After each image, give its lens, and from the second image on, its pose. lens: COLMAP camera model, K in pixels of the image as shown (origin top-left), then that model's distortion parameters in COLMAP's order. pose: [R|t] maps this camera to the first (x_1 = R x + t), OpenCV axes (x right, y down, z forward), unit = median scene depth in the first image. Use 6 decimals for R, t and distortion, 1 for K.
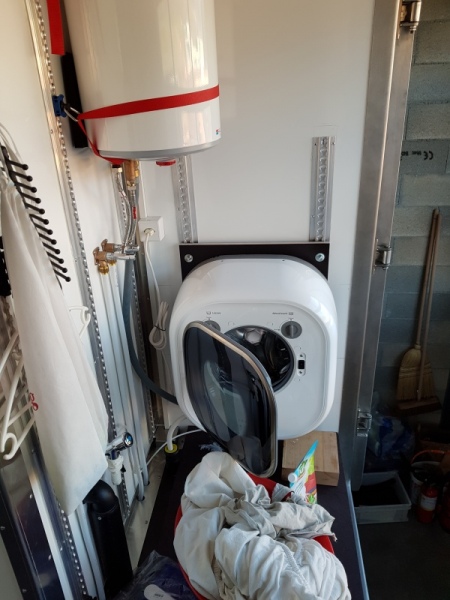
lens RADIAL K [[464.8, 0, 224.6], [0, 464.8, 297.3], [0, 0, 1]] dist [0.061551, -0.068332]
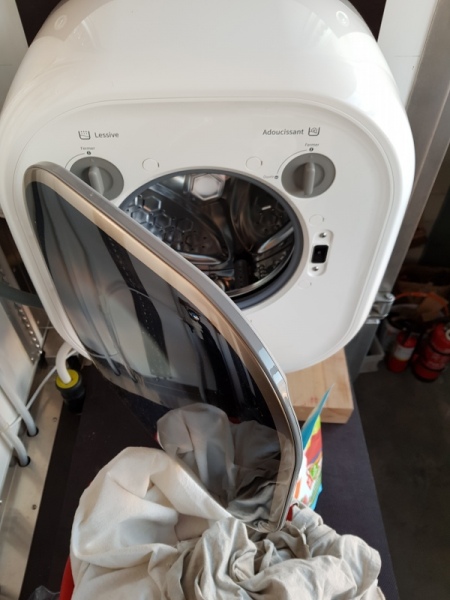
lens RADIAL K [[464.8, 0, 212.4], [0, 464.8, 301.0], [0, 0, 1]] dist [0.061551, -0.068332]
pose [[0.994083, -0.059744, 0.090719, 0.022191], [0.019754, 0.920667, 0.389848, 0.012103], [-0.106813, -0.385749, 0.916400, 0.593423]]
